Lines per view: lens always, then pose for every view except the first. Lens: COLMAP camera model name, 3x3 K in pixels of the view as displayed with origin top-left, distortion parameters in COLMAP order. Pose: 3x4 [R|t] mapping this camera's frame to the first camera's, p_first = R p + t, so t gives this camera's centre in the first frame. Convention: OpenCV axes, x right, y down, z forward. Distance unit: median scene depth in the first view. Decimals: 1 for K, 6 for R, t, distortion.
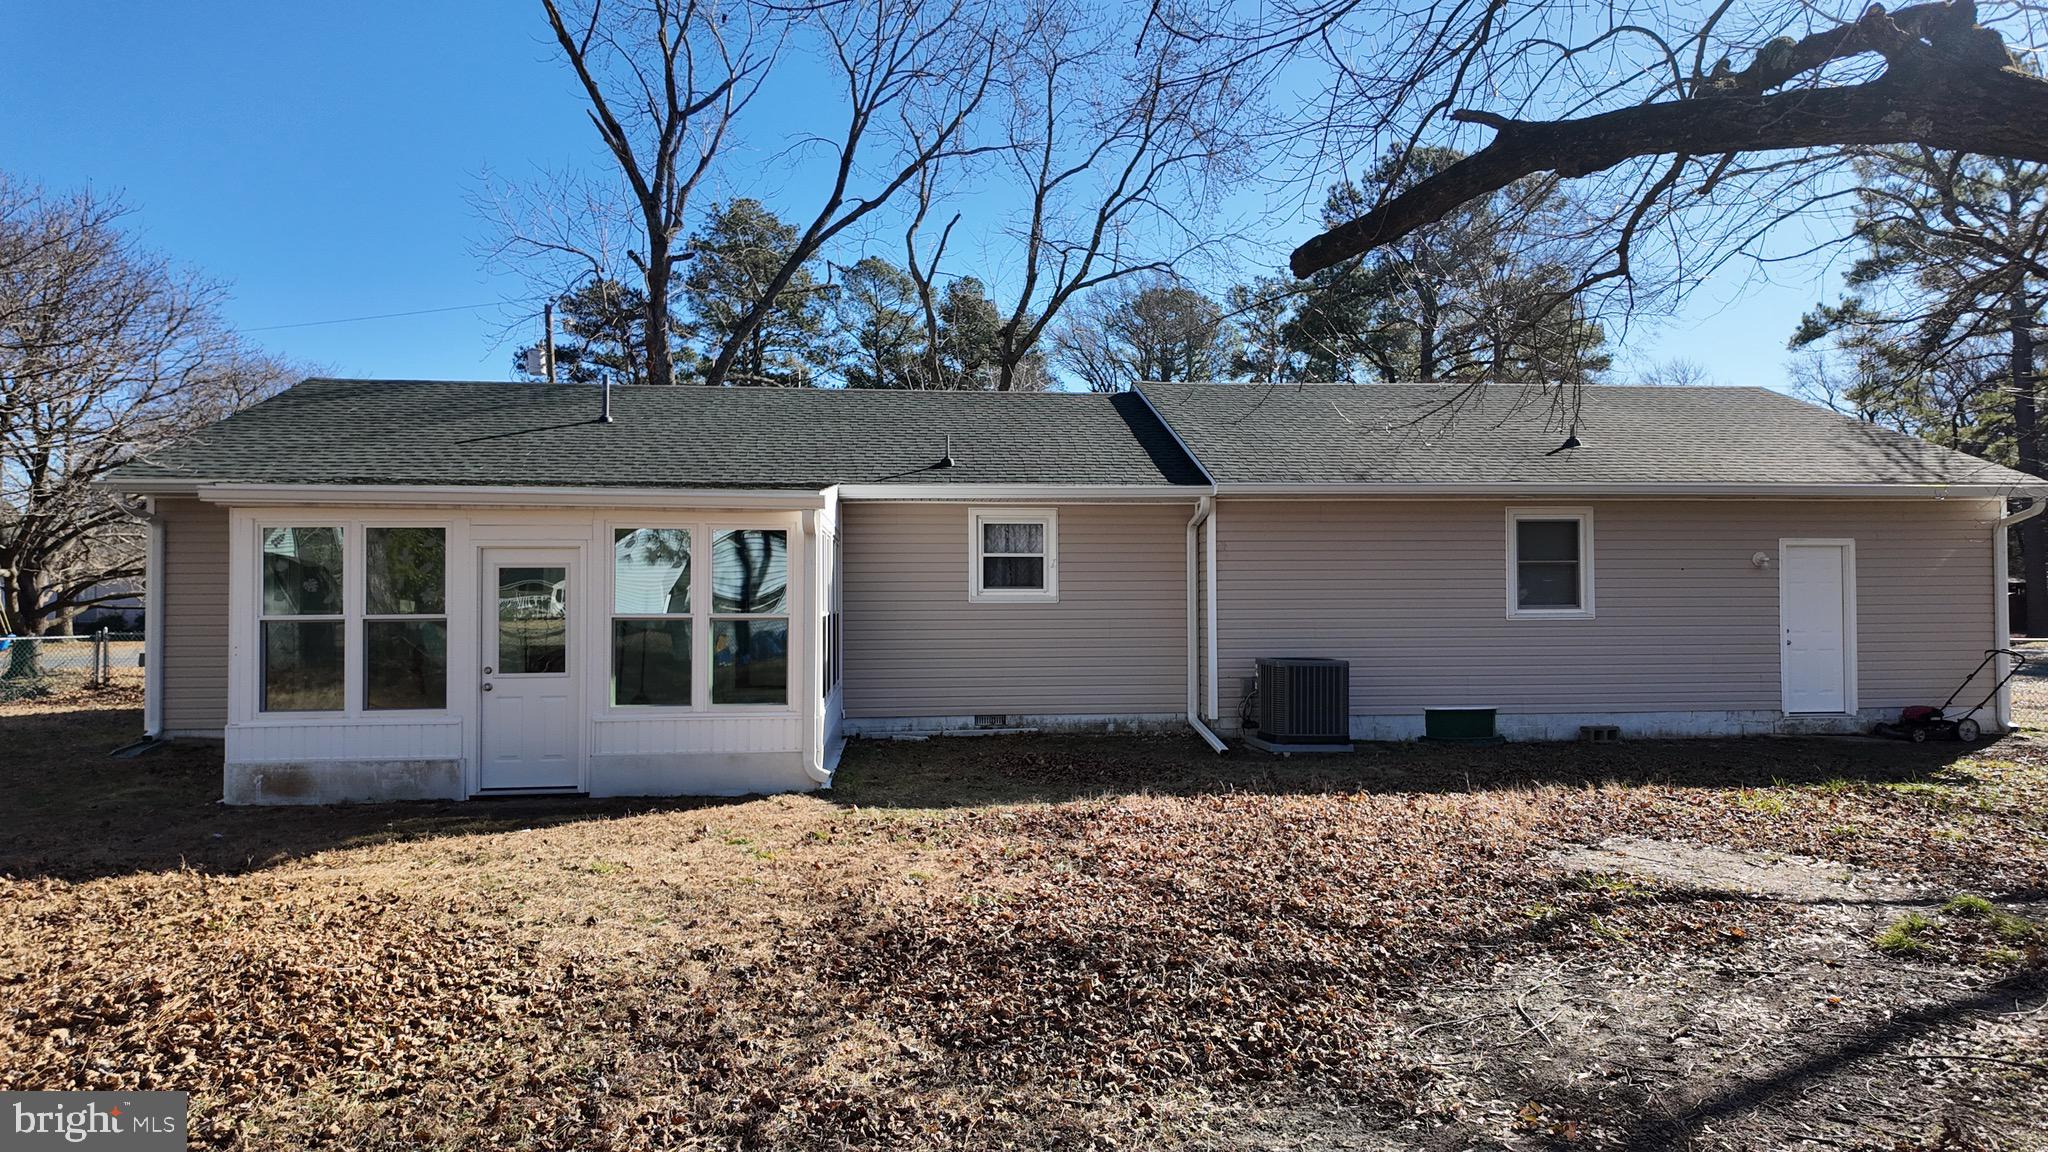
lens RADIAL K [[1179.6, 0, 1024.0], [0, 1179.6, 576.0], [0, 0, 1]] dist [0.112377, -0.086071]
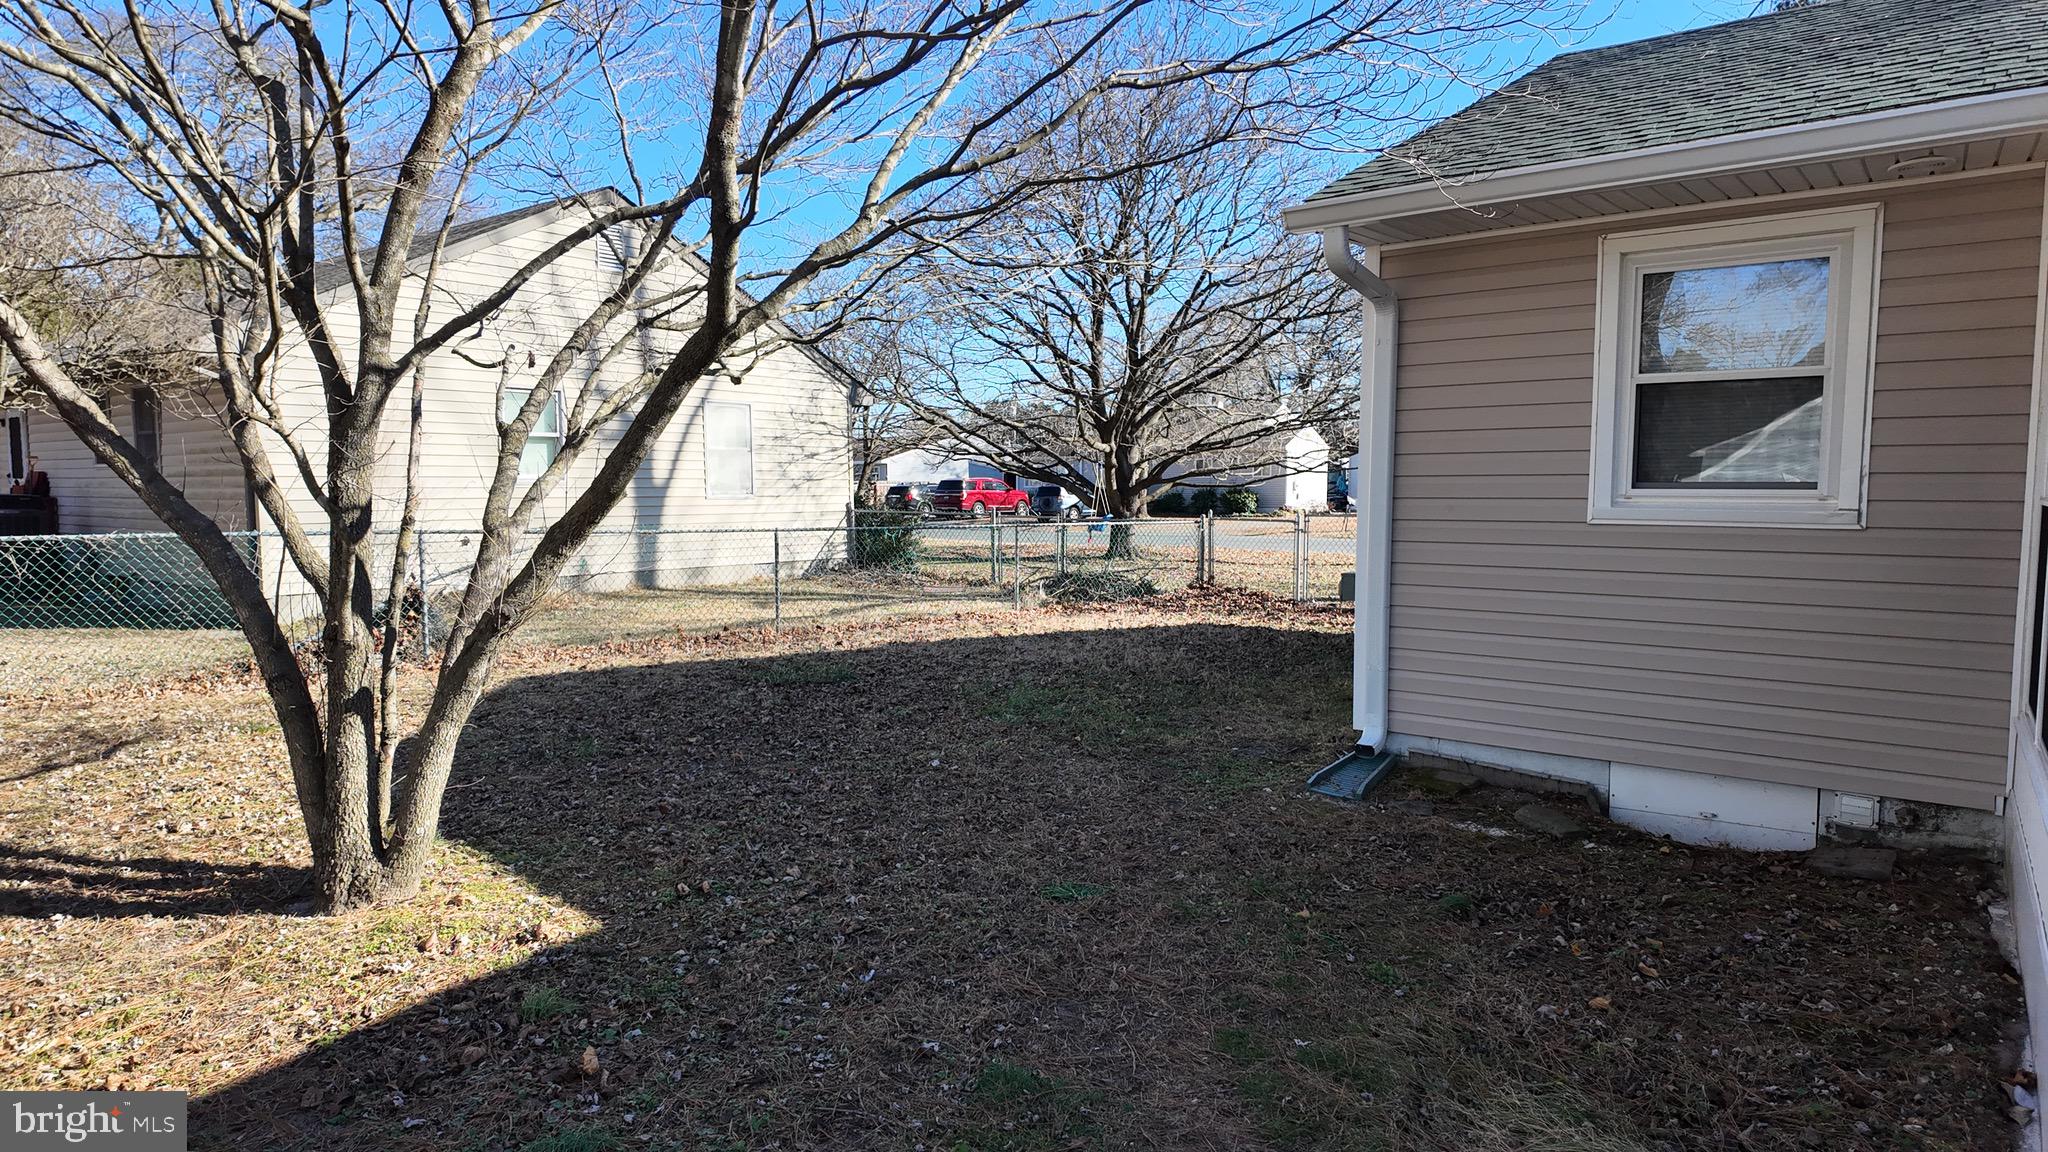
lens RADIAL K [[1179.6, 0, 1024.0], [0, 1179.6, 576.0], [0, 0, 1]] dist [0.112377, -0.086071]
pose [[0.730553, 0.052851, -0.680808, -0.267447], [0.015765, 0.995429, 0.094192, 0.008809], [0.682674, -0.079545, 0.726380, 0.304307]]
